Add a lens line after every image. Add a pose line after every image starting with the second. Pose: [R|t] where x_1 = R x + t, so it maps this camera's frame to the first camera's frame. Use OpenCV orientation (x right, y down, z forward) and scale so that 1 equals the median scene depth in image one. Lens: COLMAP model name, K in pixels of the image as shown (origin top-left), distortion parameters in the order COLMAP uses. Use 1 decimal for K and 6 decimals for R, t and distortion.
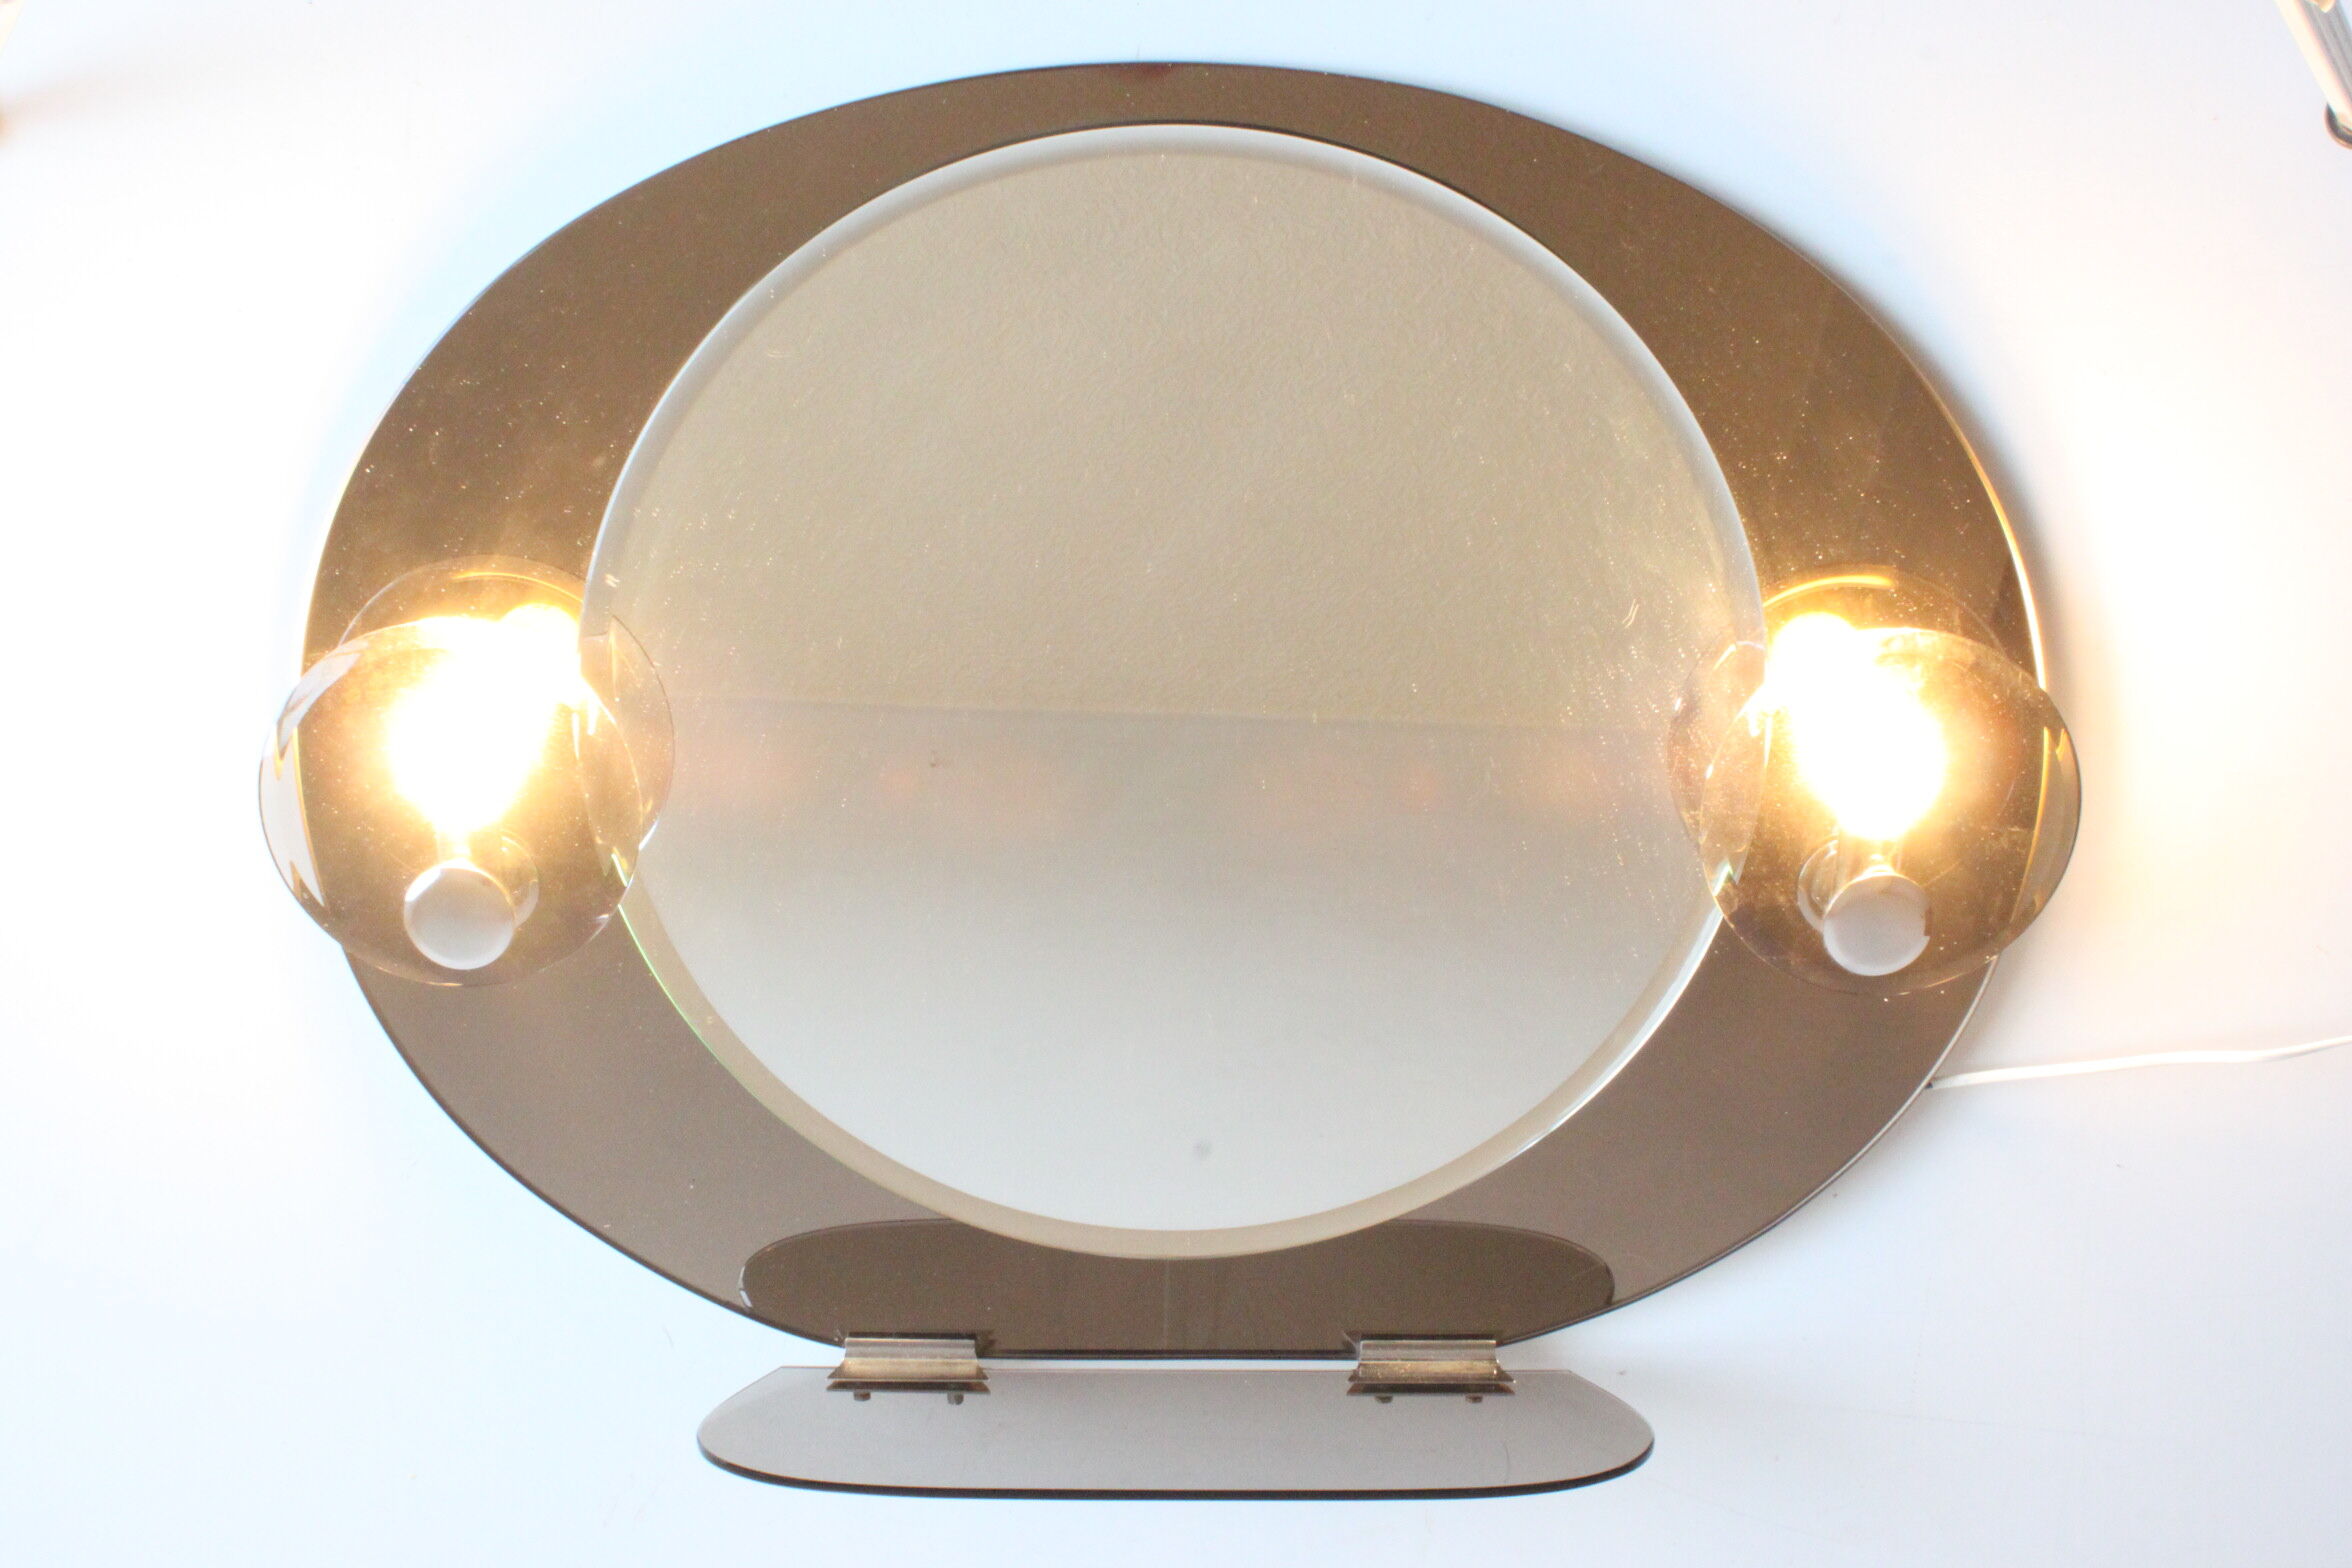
lens RADIAL K [[2922.3, 0, 1176.0], [0, 2922.3, 784.0], [0, 0, 1]] dist [-0.169255, 0.000682]
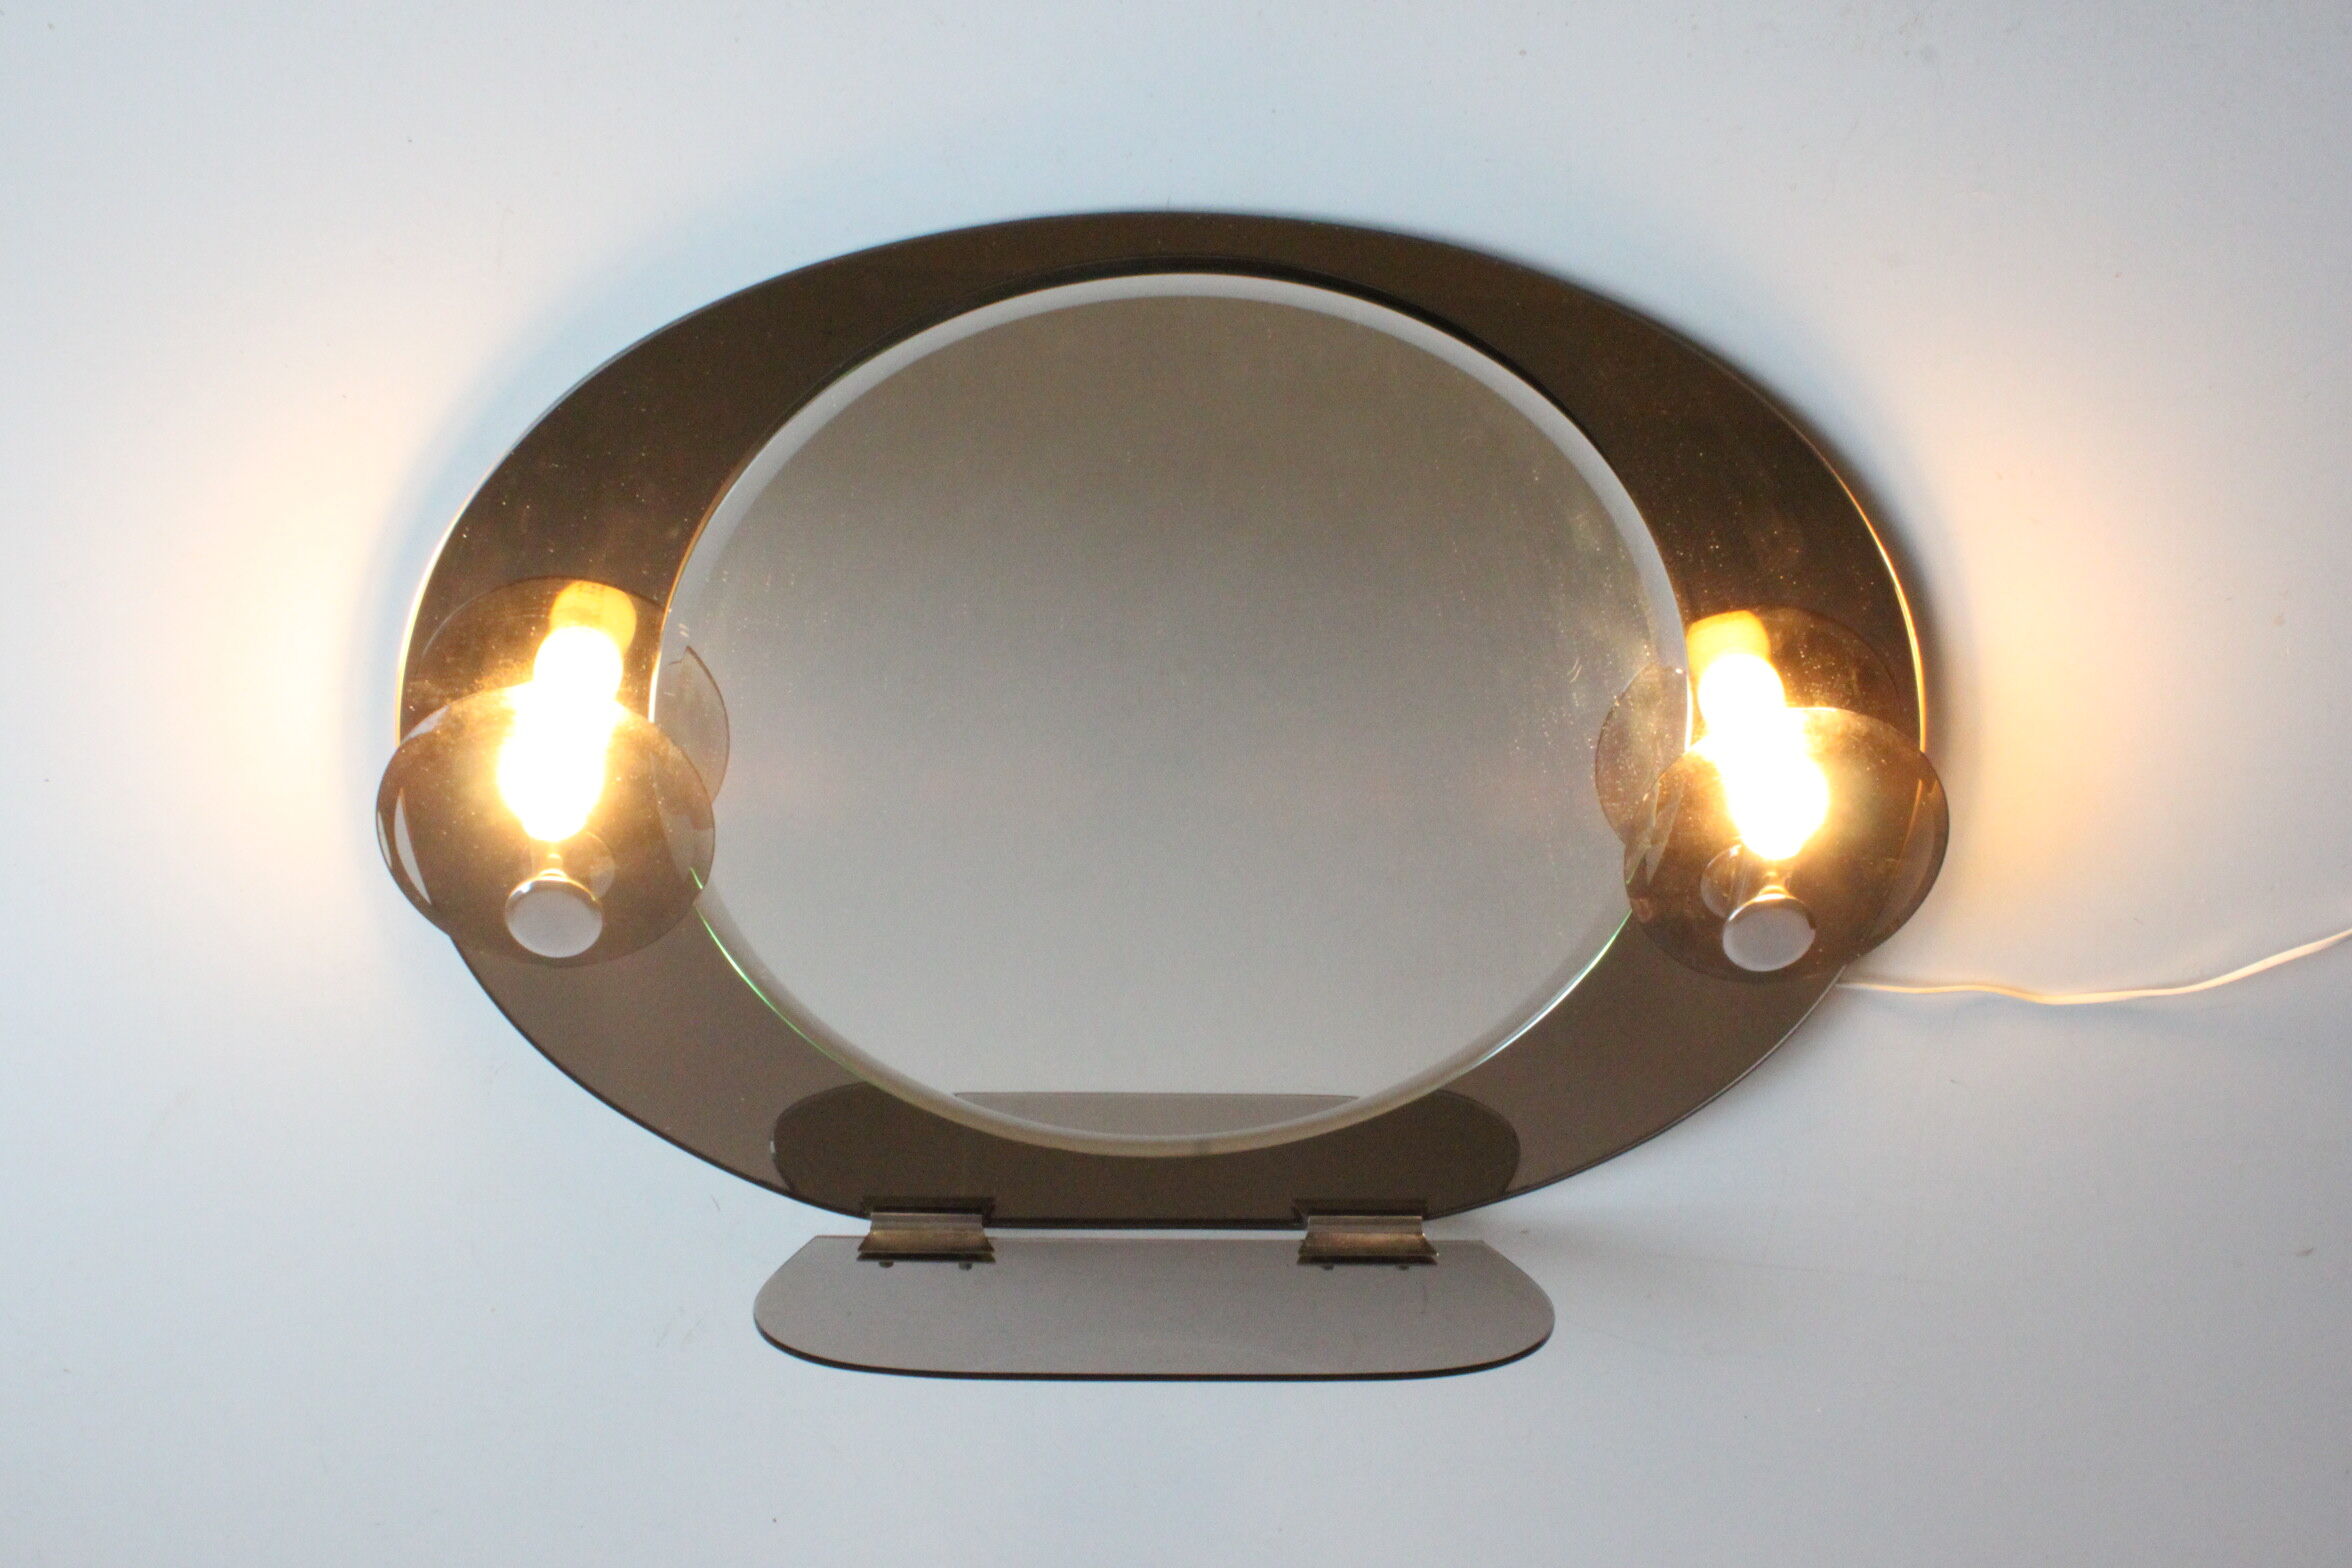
lens RADIAL K [[2922.3, 0, 1176.0], [0, 2922.3, 784.0], [0, 0, 1]] dist [-0.169255, 0.000682]
pose [[0.997994, 0.010453, 0.062437, -0.072929], [-0.023665, 0.976369, 0.214808, -0.257415], [-0.058716, -0.215855, 0.974658, -0.125927]]
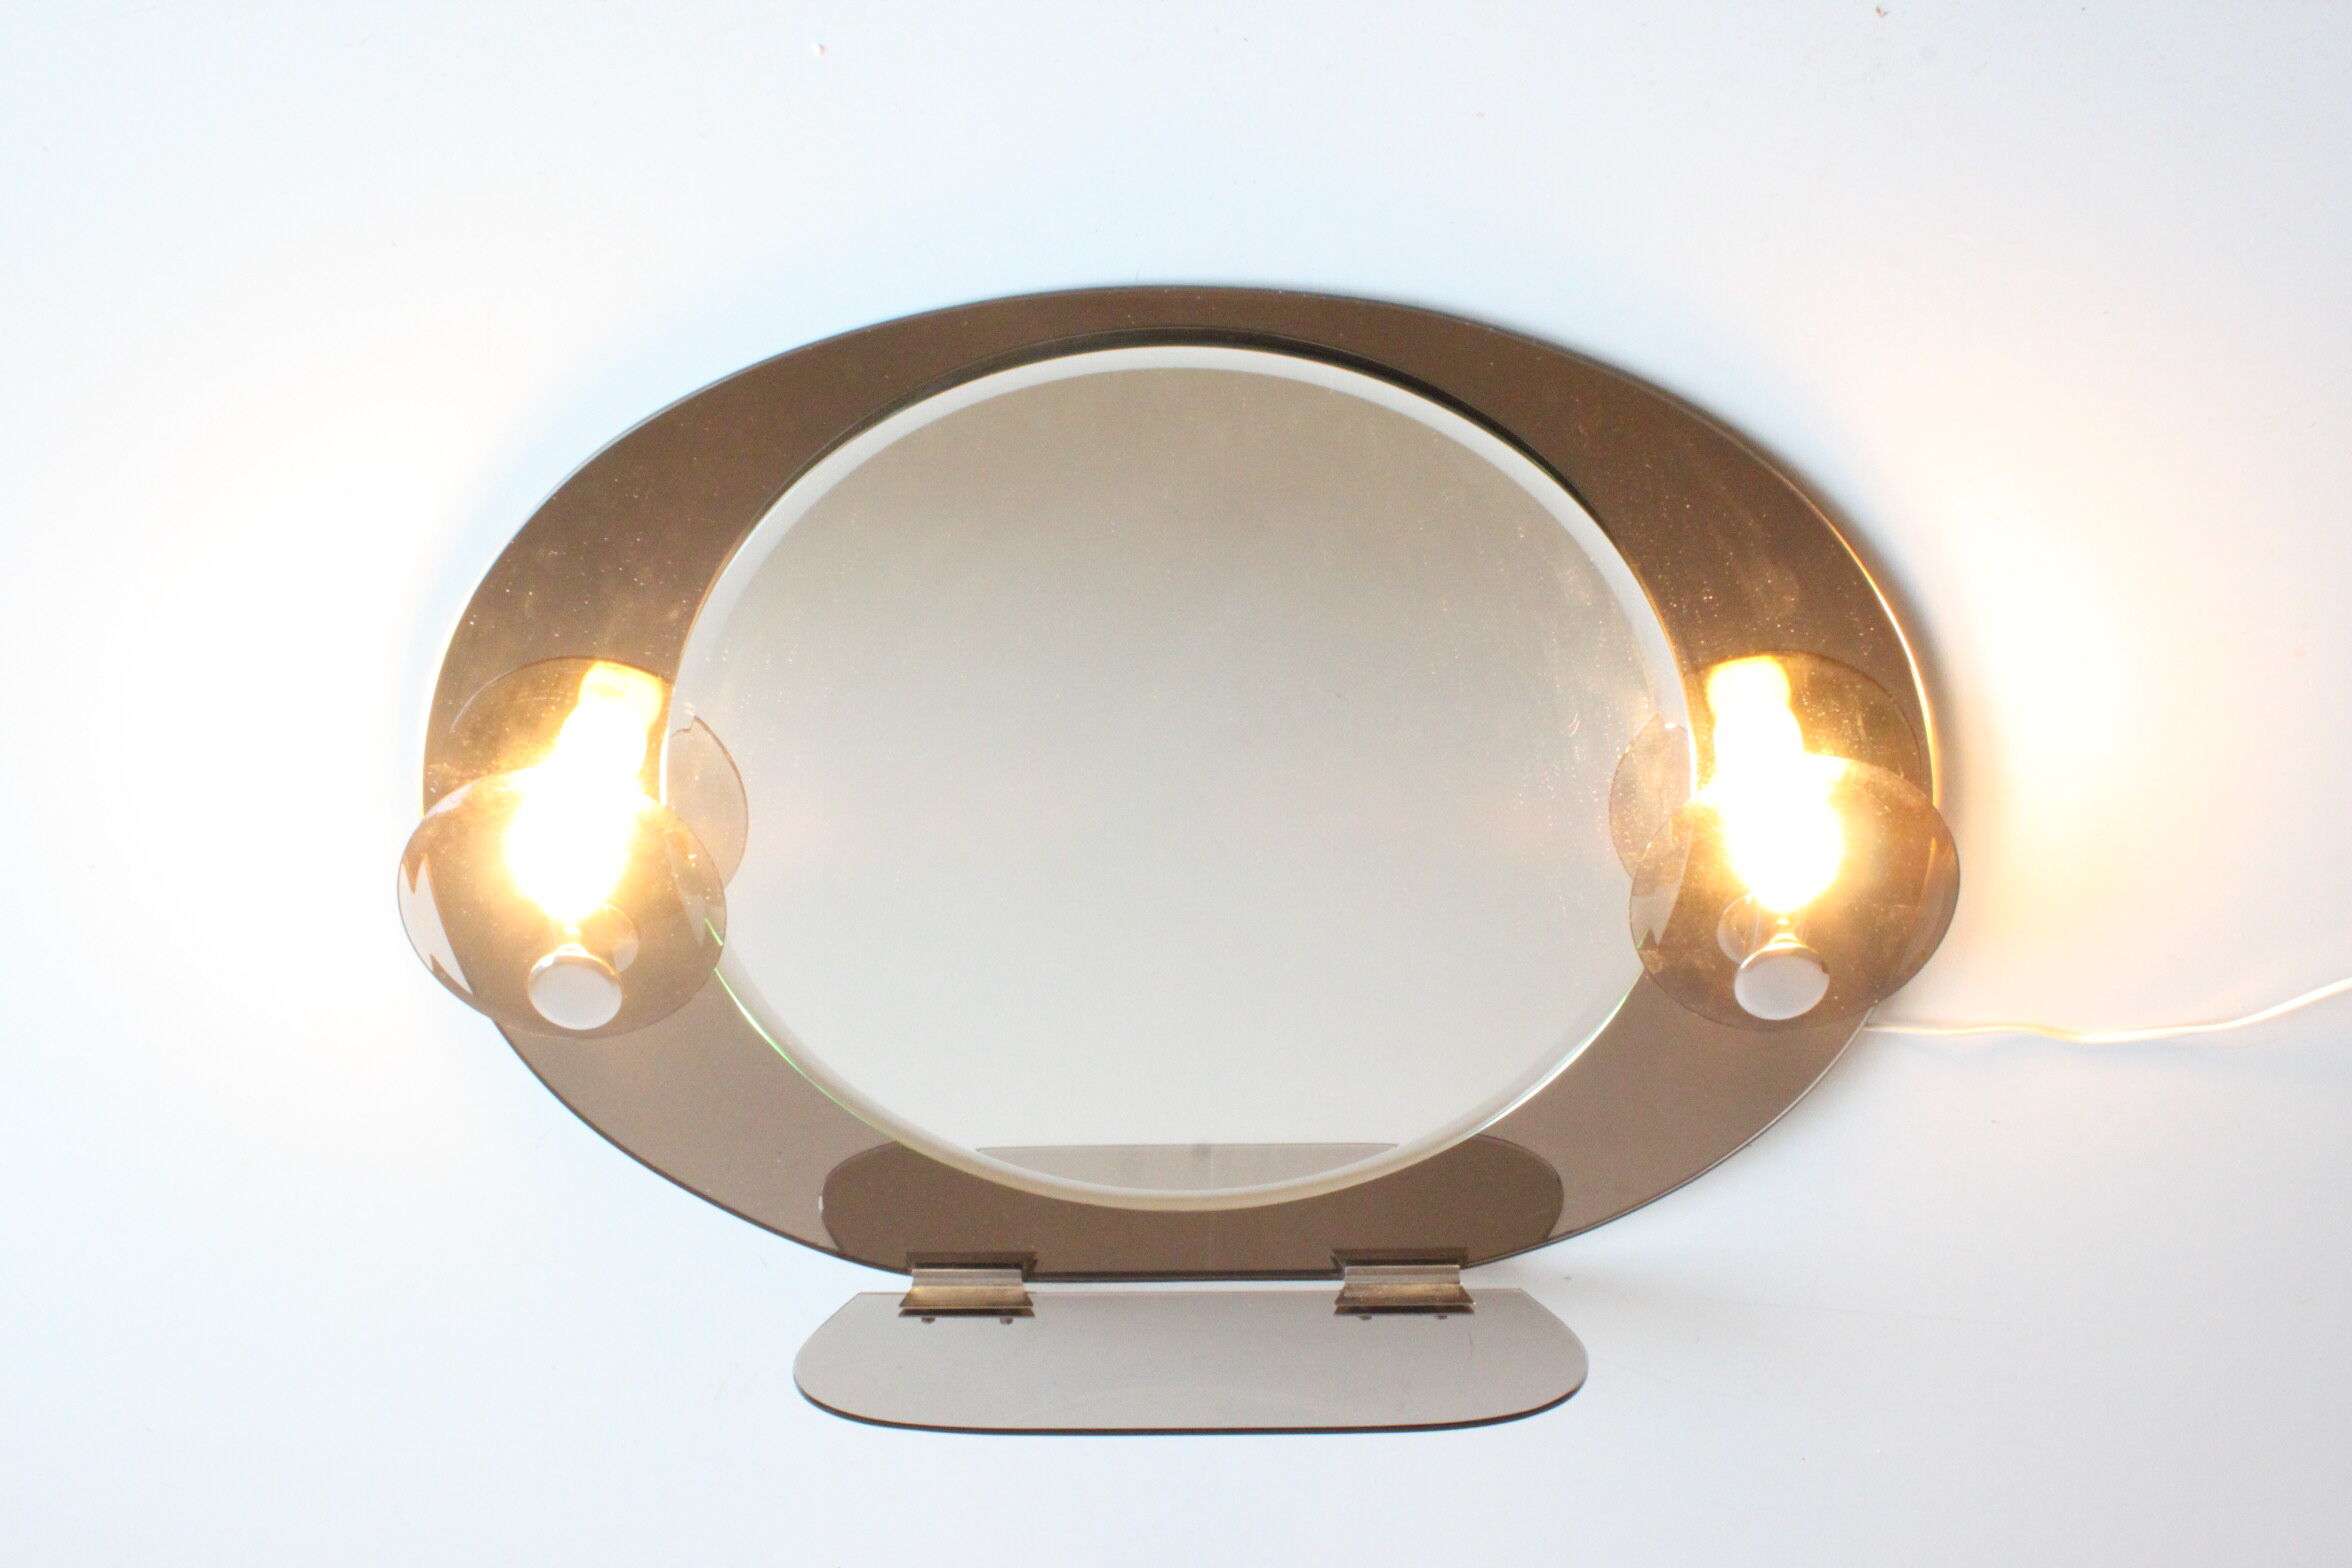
lens RADIAL K [[2922.3, 0, 1176.0], [0, 2922.3, 784.0], [0, 0, 1]] dist [-0.169255, 0.000682]
pose [[0.999859, -0.013555, -0.009908, 0.009557], [0.015358, 0.976829, 0.213467, -0.282419], [0.006785, -0.213590, 0.976900, -0.132684]]
